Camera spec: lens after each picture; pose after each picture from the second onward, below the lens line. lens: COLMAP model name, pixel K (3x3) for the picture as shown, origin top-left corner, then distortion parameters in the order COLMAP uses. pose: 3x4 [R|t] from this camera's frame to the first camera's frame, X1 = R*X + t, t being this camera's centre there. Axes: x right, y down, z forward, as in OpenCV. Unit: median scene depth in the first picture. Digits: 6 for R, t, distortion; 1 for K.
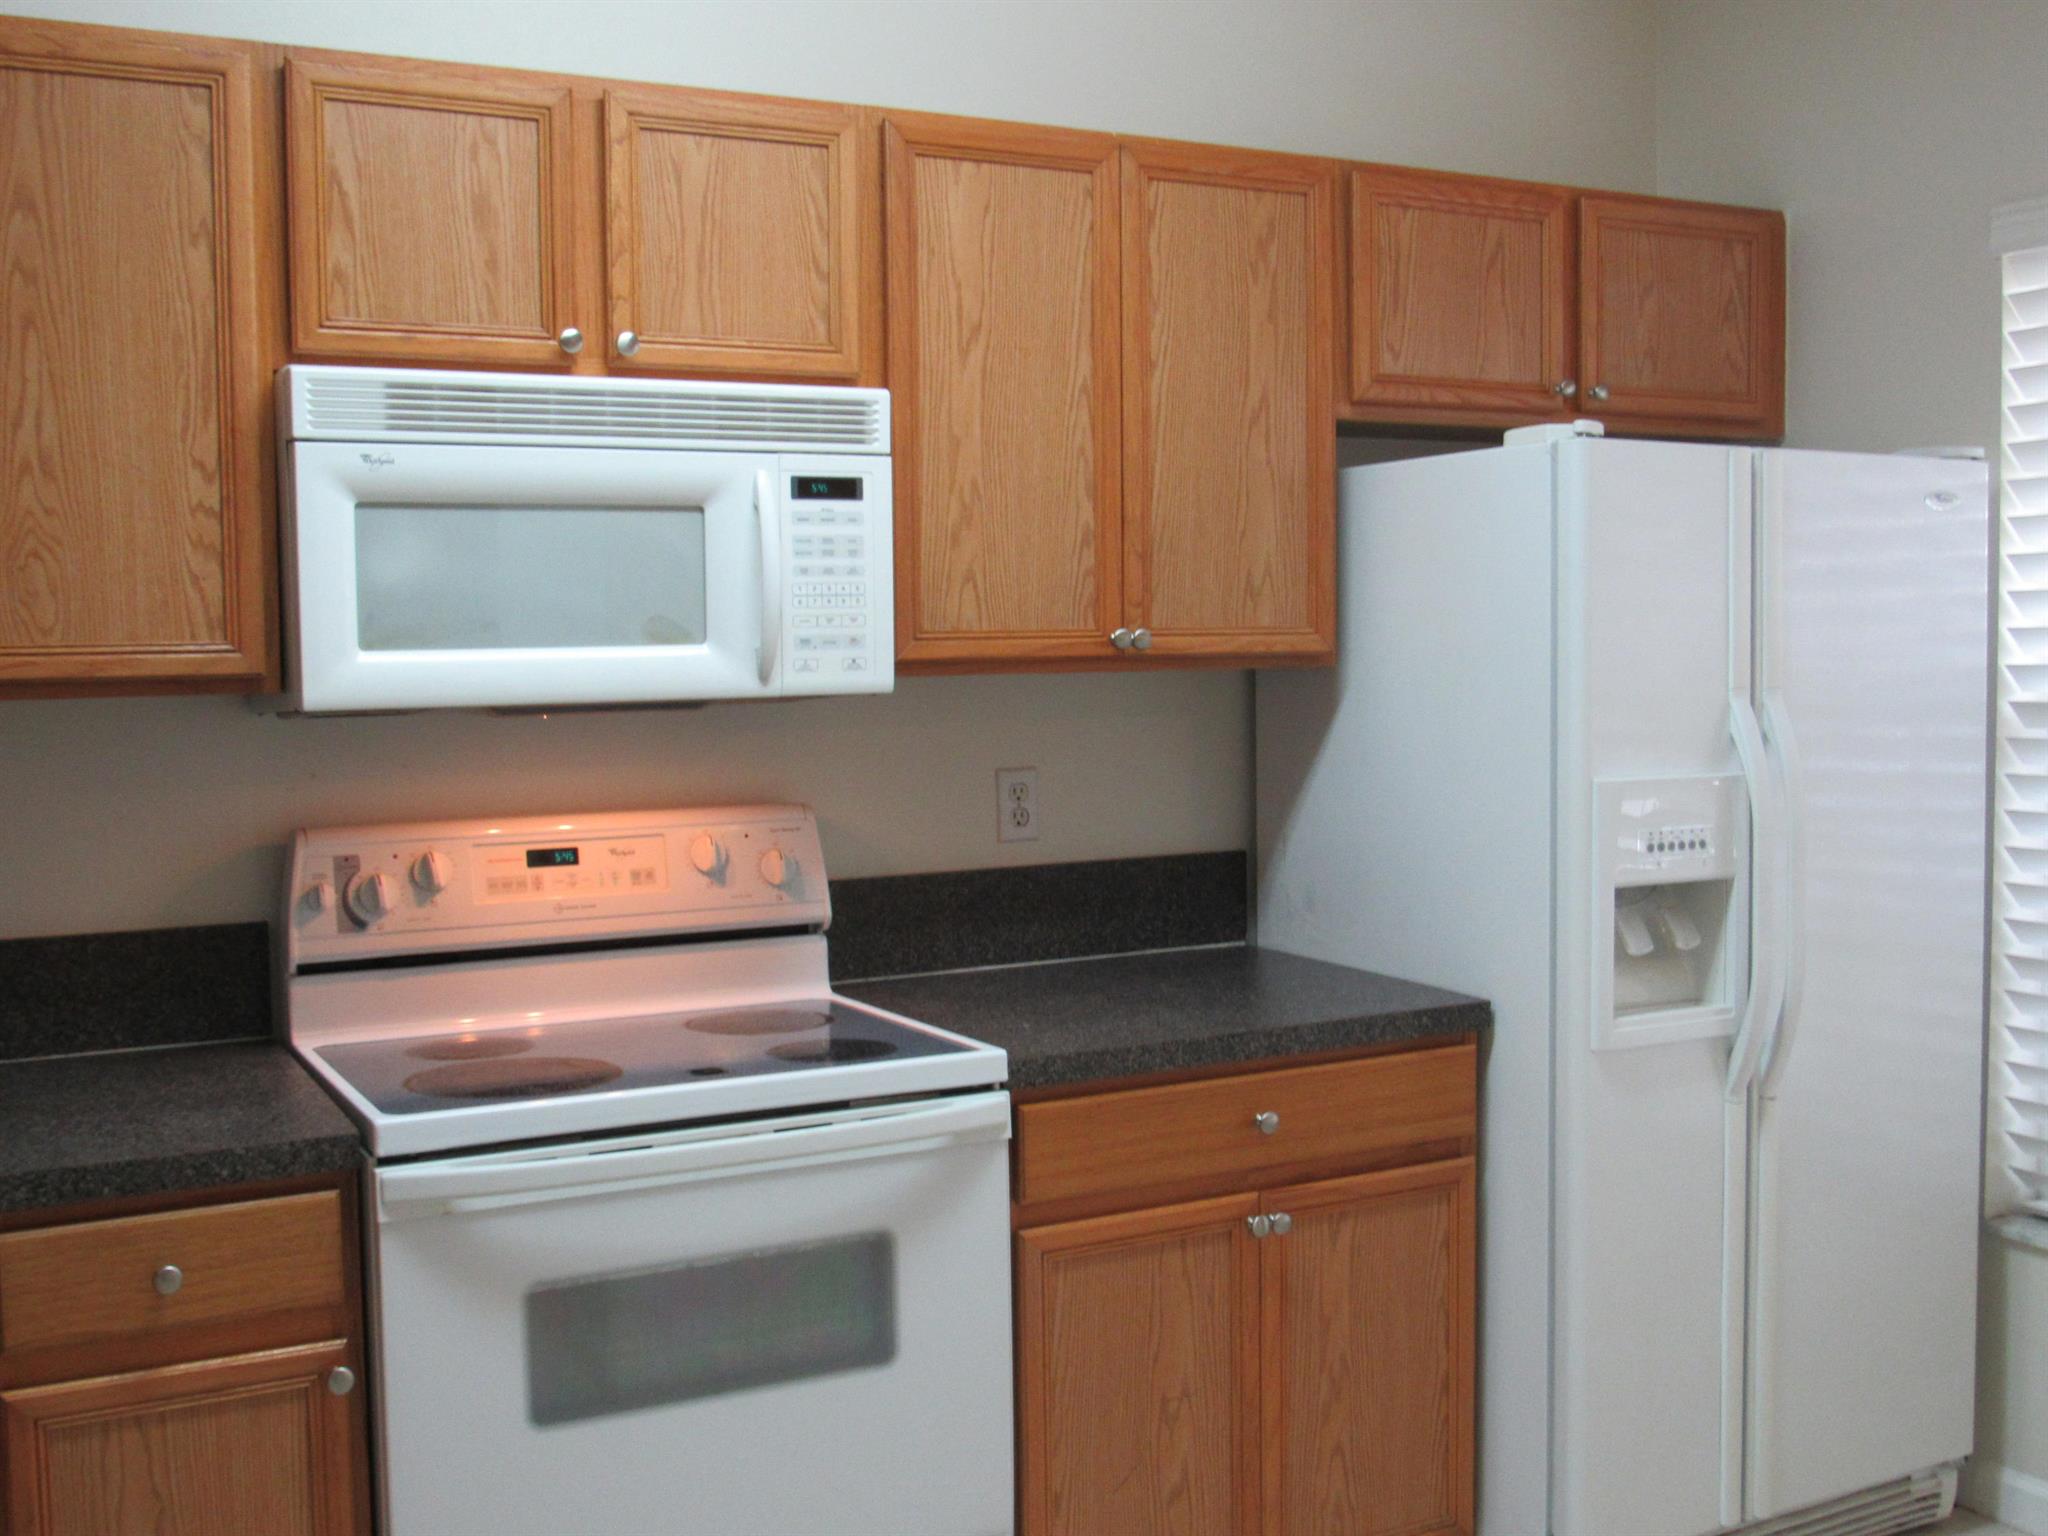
lens RADIAL K [[2138.0, 0, 1019.7], [0, 2138.0, 769.3], [0, 0, 1]] dist [-0.018073, 0.000000]
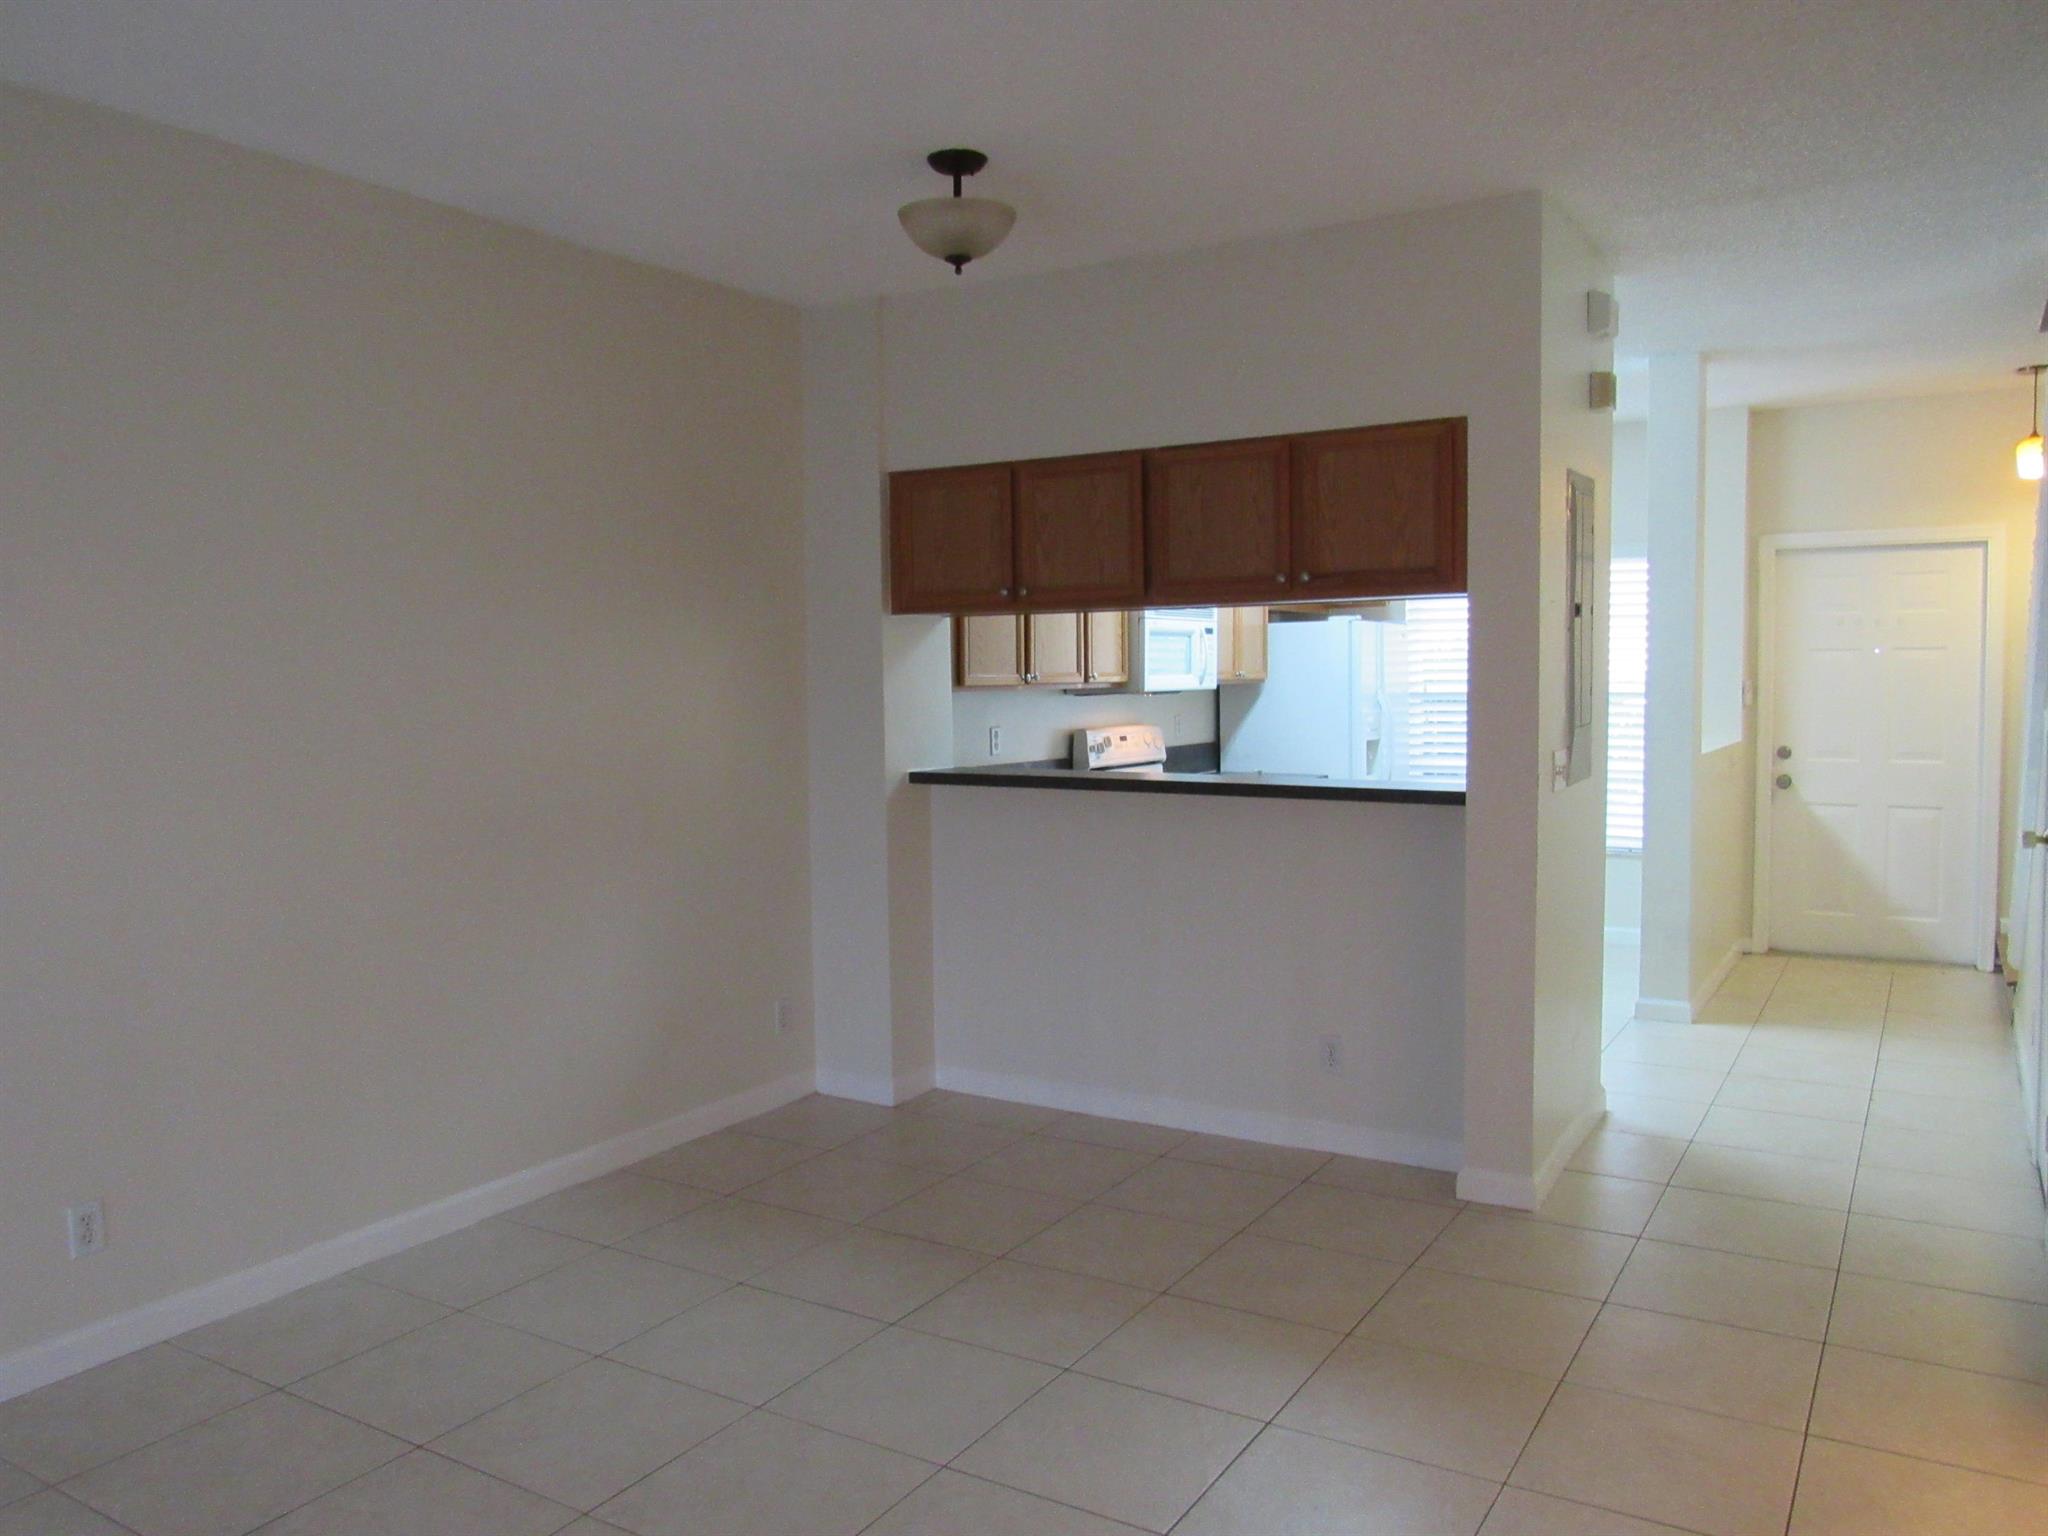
lens RADIAL K [[1537.2, 0, 1025.0], [0, 1537.2, 767.5], [0, 0, 1]] dist [0.001139, 0.000243]
pose [[0.864611, -0.021145, 0.501997, -1.642224], [0.025870, 0.999662, -0.002451, 0.093227], [-0.501776, 0.015106, 0.864866, -1.055251]]
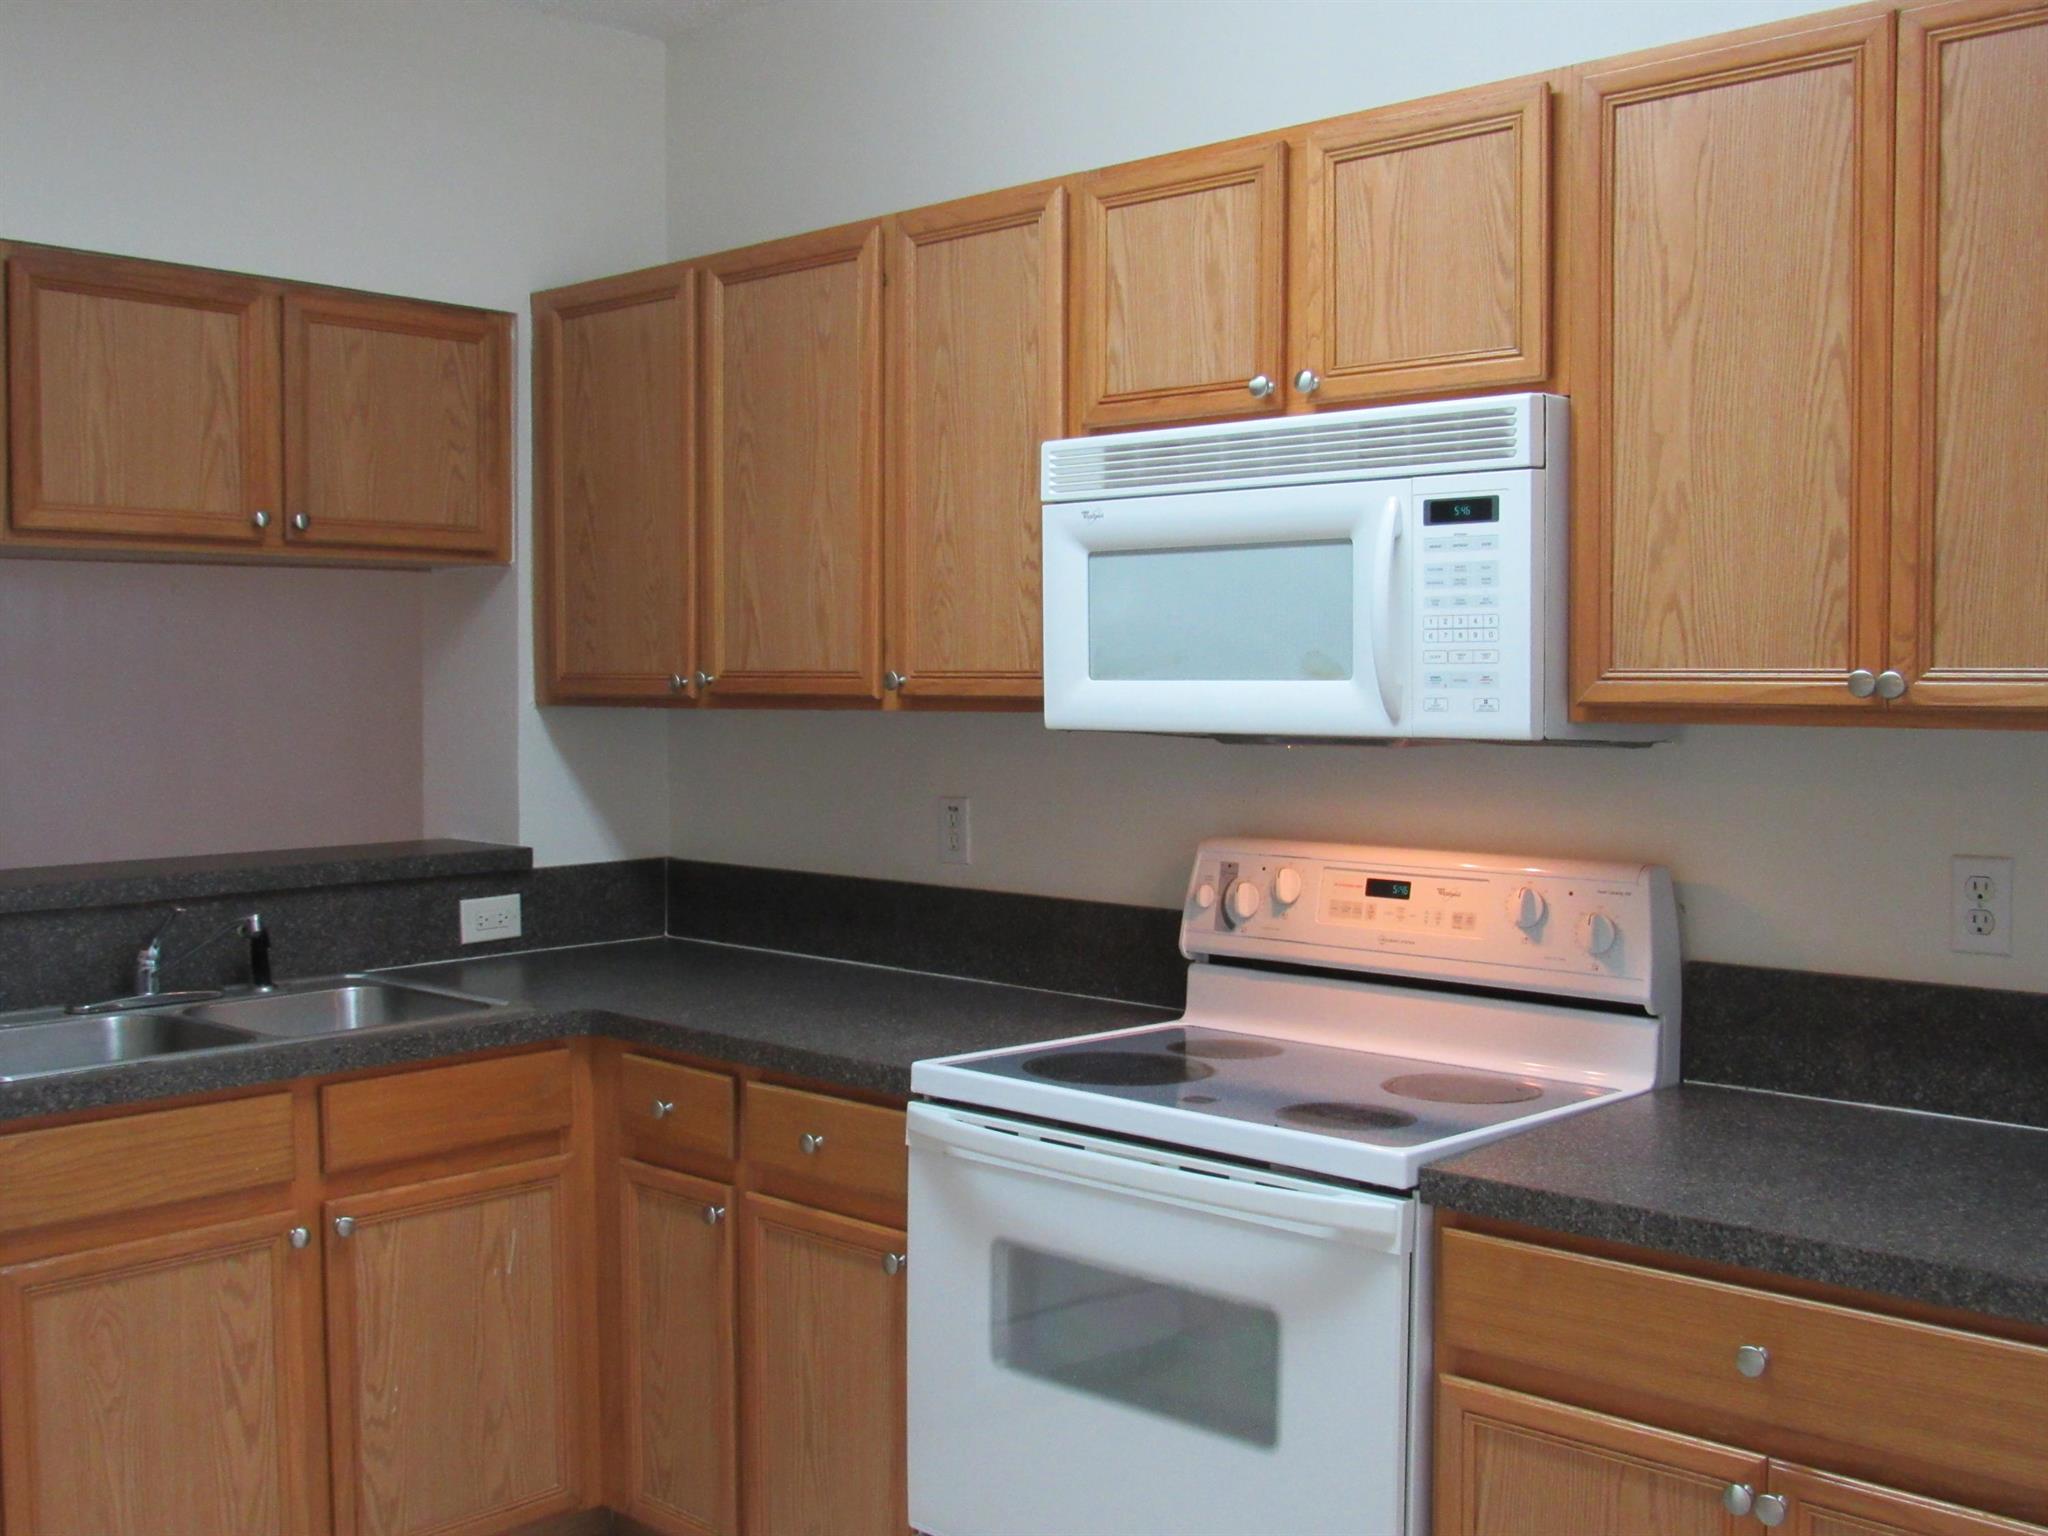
lens RADIAL K [[2138.0, 0, 1020.0], [0, 2138.0, 766.7], [0, 0, 1]] dist [-0.018073, 0.000000]
pose [[0.321959, 0.055909, -0.945101, 0.710900], [-0.066270, 0.997137, 0.036411, -0.043584], [0.944431, 0.050909, 0.324743, 0.532773]]
